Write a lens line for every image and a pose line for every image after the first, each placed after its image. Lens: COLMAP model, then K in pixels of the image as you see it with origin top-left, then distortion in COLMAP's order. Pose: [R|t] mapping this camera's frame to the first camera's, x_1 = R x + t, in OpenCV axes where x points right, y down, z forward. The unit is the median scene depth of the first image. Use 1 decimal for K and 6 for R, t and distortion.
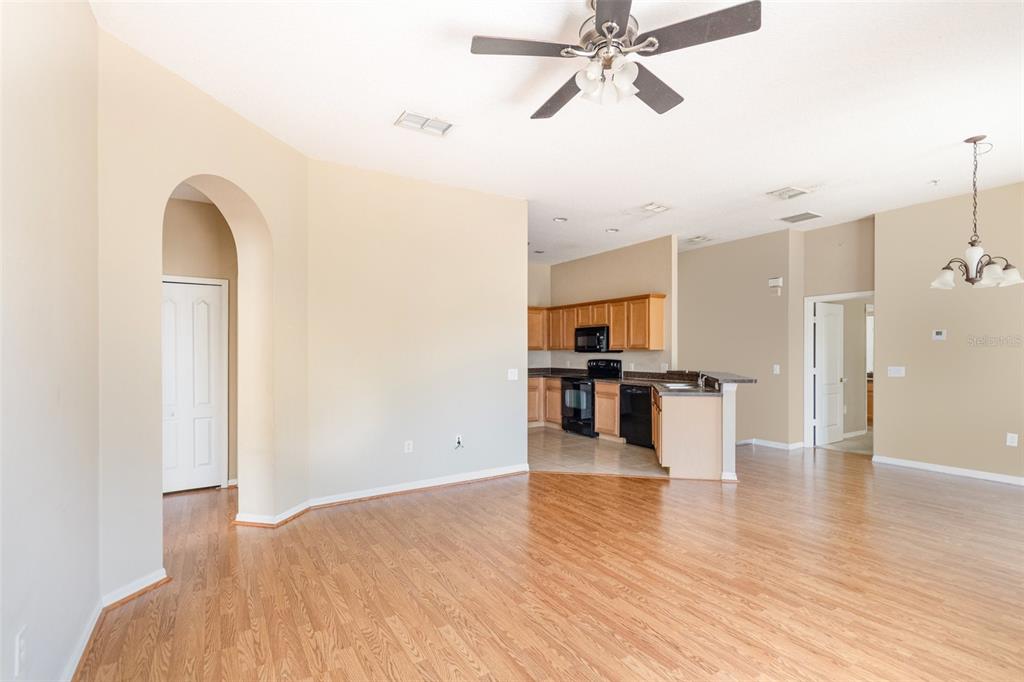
lens RADIAL K [[476.7, 0, 516.5], [0, 476.7, 349.1], [0, 0, 1]] dist [0.001622, 0.000704]
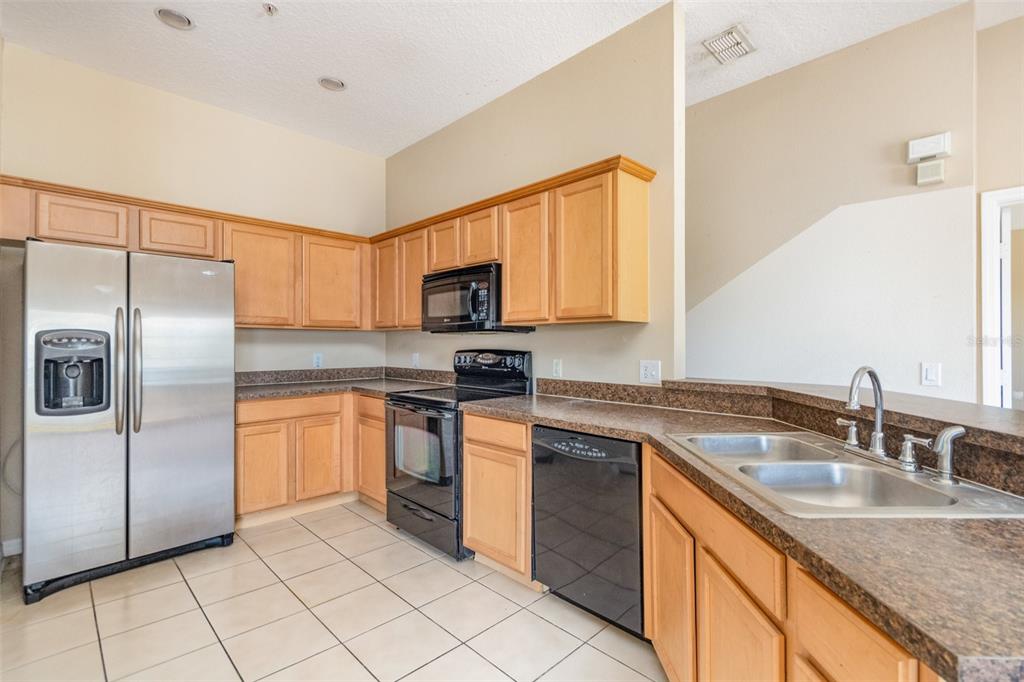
lens RADIAL K [[476.7, 0, 511.7], [0, 476.7, 339.5], [0, 0, 1]] dist [0.001622, 0.000704]
pose [[0.979258, -0.000603, 0.202616, 0.119908], [-0.000149, 0.999993, 0.003698, 0.011591], [-0.202617, -0.003651, 0.979251, 0.601248]]
